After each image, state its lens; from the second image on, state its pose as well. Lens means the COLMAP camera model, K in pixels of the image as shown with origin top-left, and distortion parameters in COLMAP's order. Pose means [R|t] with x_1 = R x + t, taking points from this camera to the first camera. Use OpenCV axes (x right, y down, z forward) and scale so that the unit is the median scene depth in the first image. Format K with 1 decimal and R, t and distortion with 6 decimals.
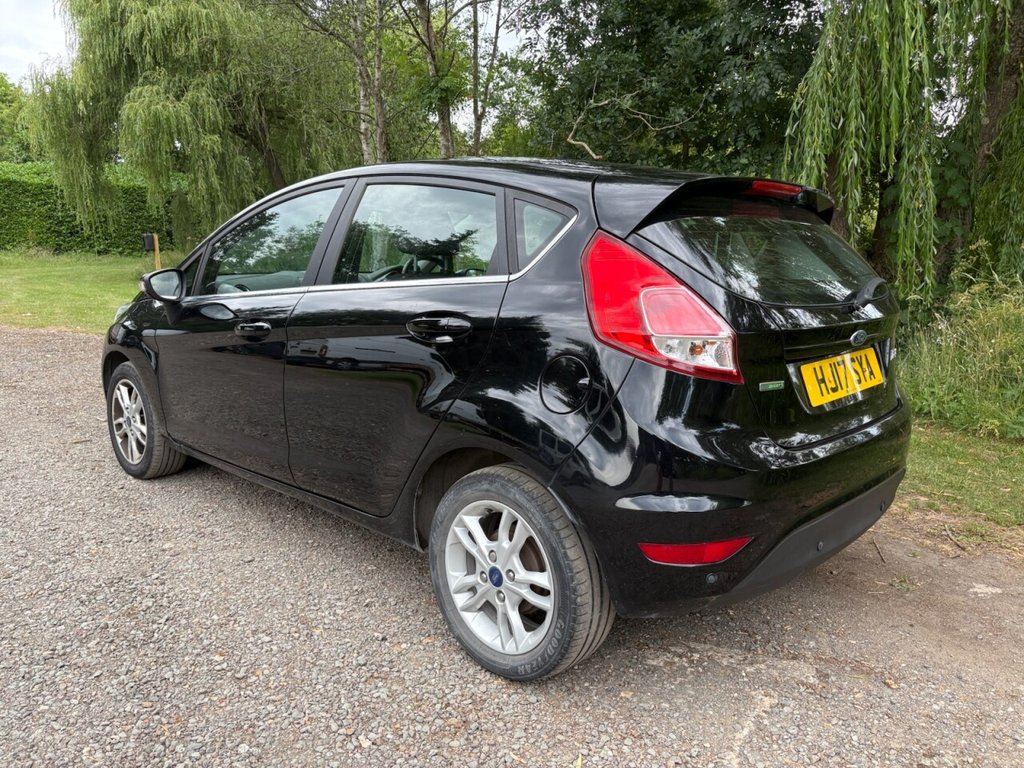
lens RADIAL K [[781.7, 0, 516.1], [0, 781.7, 384.5], [0, 0, 1]] dist [0.037642, -0.041012]
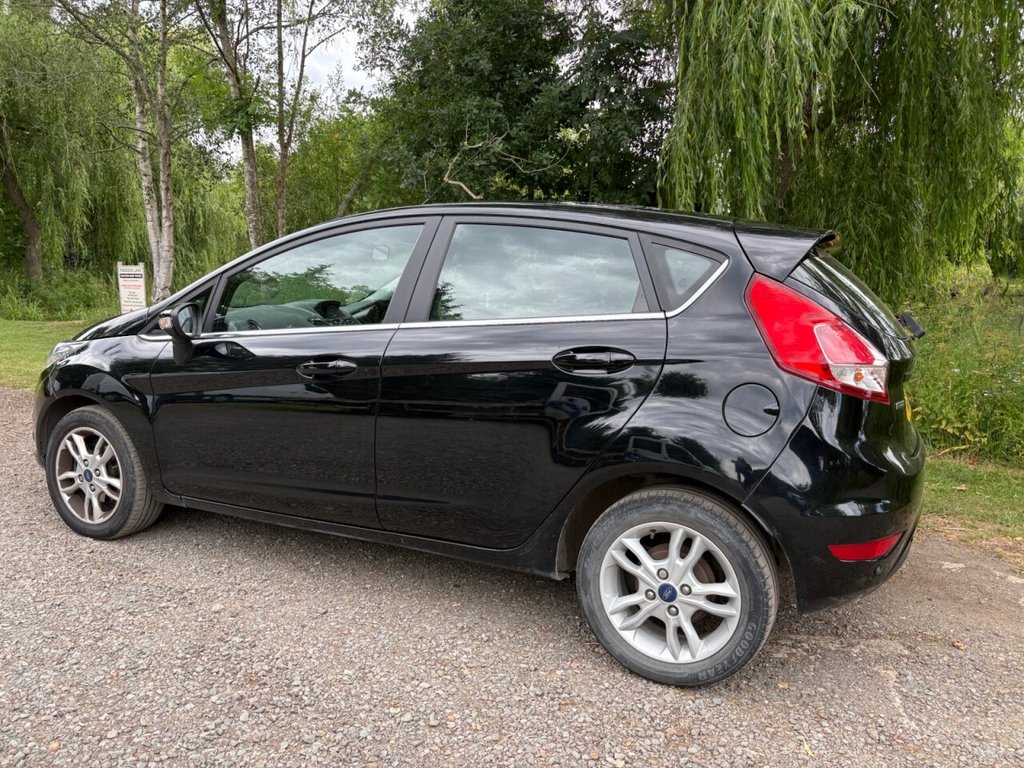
lens RADIAL K [[781.7, 0, 513.5], [0, 781.7, 383.0], [0, 0, 1]] dist [0.037642, -0.041012]
pose [[0.951878, -0.026024, 0.305369, -0.457727], [0.038639, 0.998628, -0.035339, -0.009796], [-0.304031, 0.045438, 0.951578, 0.022650]]
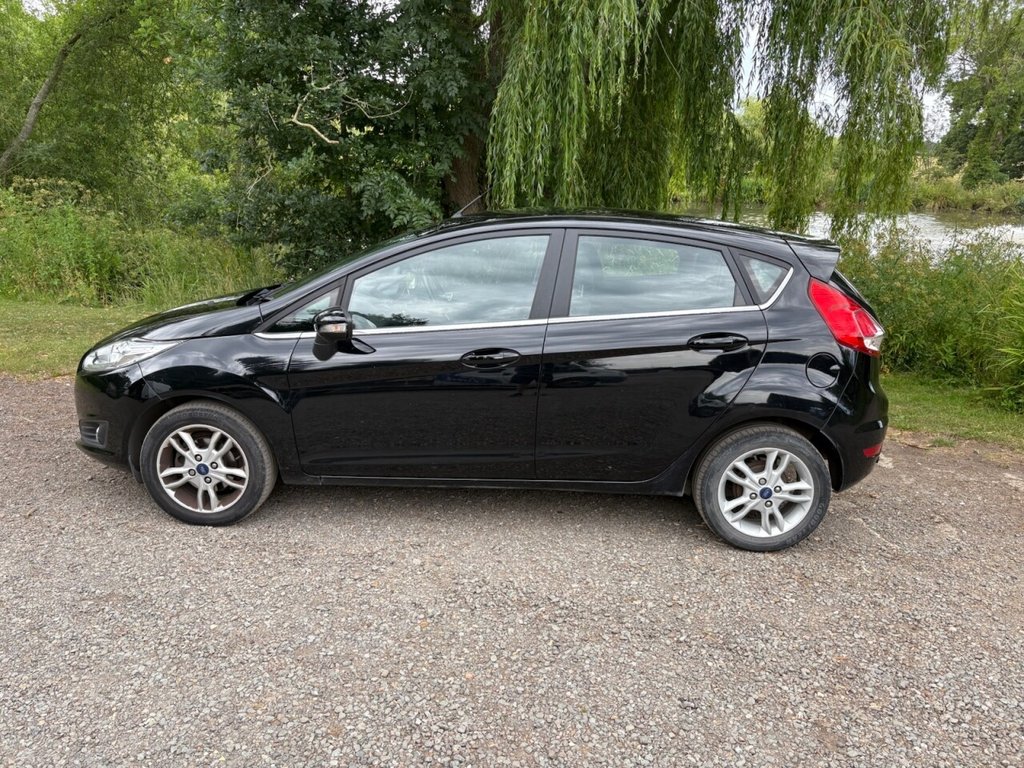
lens RADIAL K [[781.7, 0, 508.9], [0, 781.7, 388.5], [0, 0, 1]] dist [0.037642, -0.041012]
pose [[0.744672, -0.156390, 0.648850, -1.205694], [0.098962, 0.987287, 0.124385, -0.186646], [-0.660054, -0.028415, 0.750681, 0.113956]]
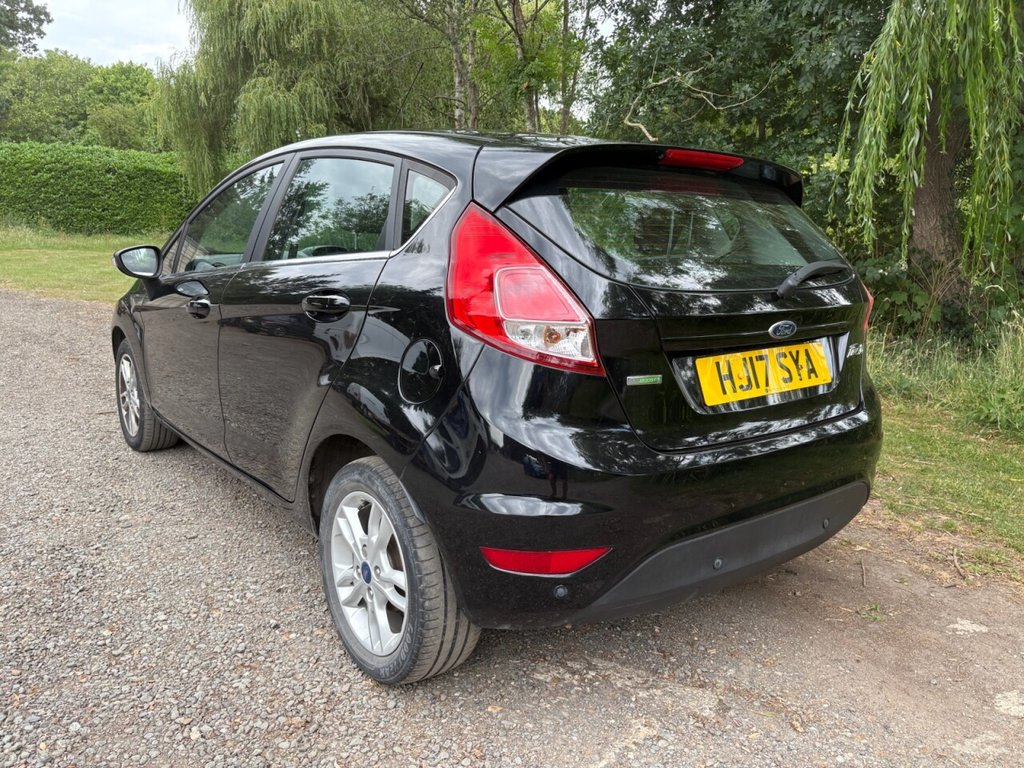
lens RADIAL K [[781.7, 0, 512.3], [0, 781.7, 387.8], [0, 0, 1]] dist [0.037642, -0.041012]
pose [[0.988586, 0.038603, -0.145631, 0.231245], [-0.036089, 0.999151, 0.019861, -0.001504], [0.146274, -0.014378, 0.989140, 0.078811]]
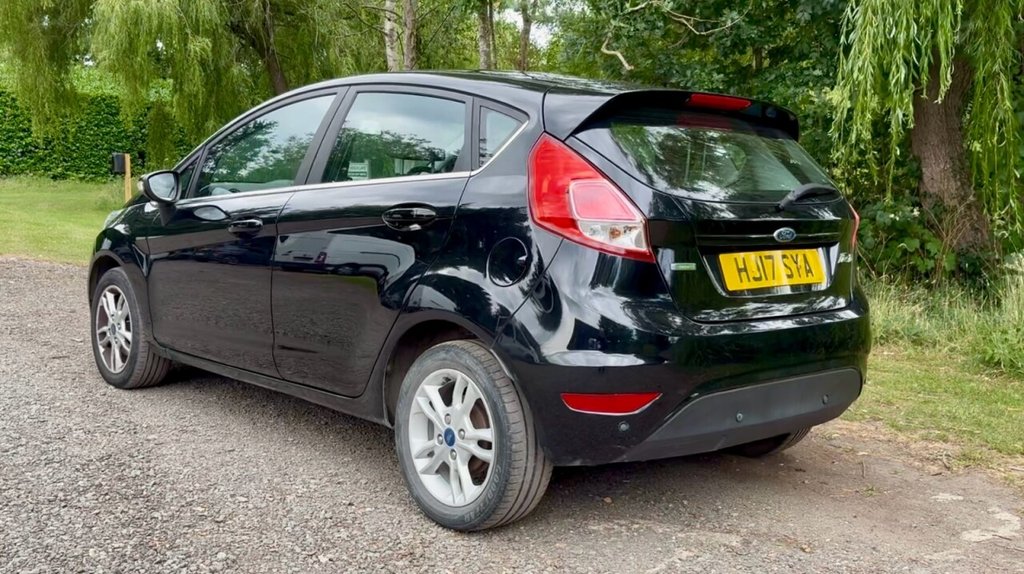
lens RADIAL K [[1065.6, 0, 539.0], [0, 1065.6, 280.1], [0, 0, 1]] dist [0.023682, 0.000000]
pose [[0.998453, 0.025314, -0.049504, 0.143269], [-0.029345, 0.996161, -0.082473, 0.119949], [0.047226, 0.083799, 0.995363, -0.440332]]
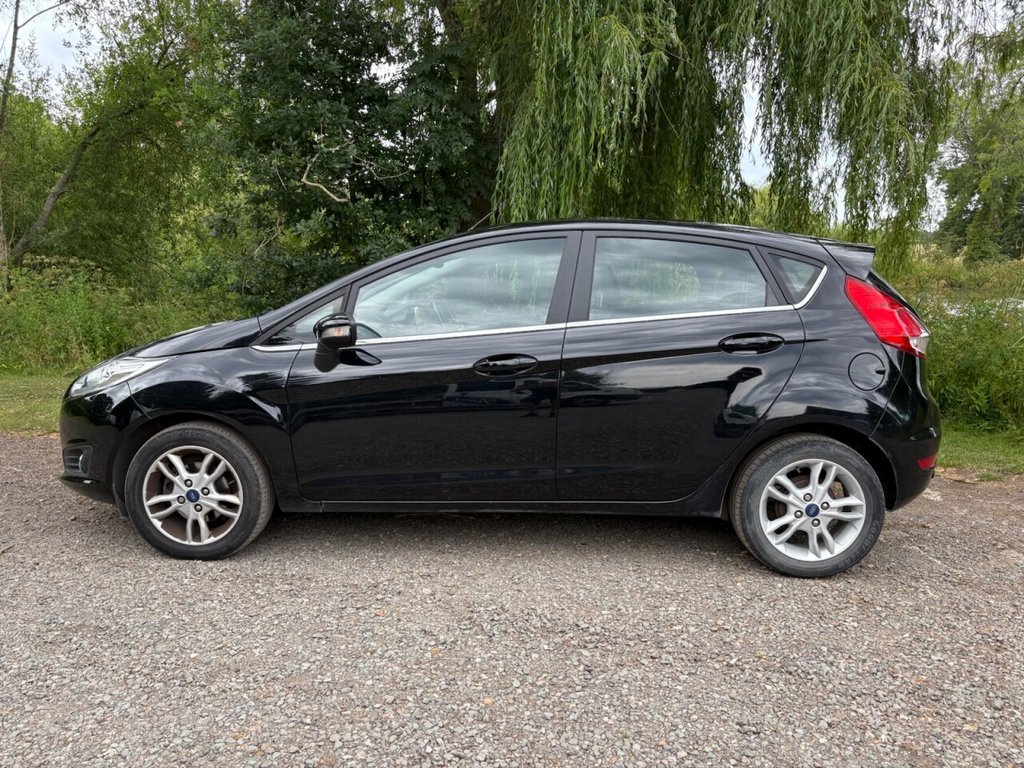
lens RADIAL K [[781.7, 0, 510.7], [0, 781.7, 389.0], [0, 0, 1]] dist [0.037642, -0.041012]
pose [[0.749271, -0.093284, 0.655661, -1.162391], [0.118154, 0.992976, 0.006253, -0.047015], [-0.651638, 0.072784, 0.755030, 0.201091]]
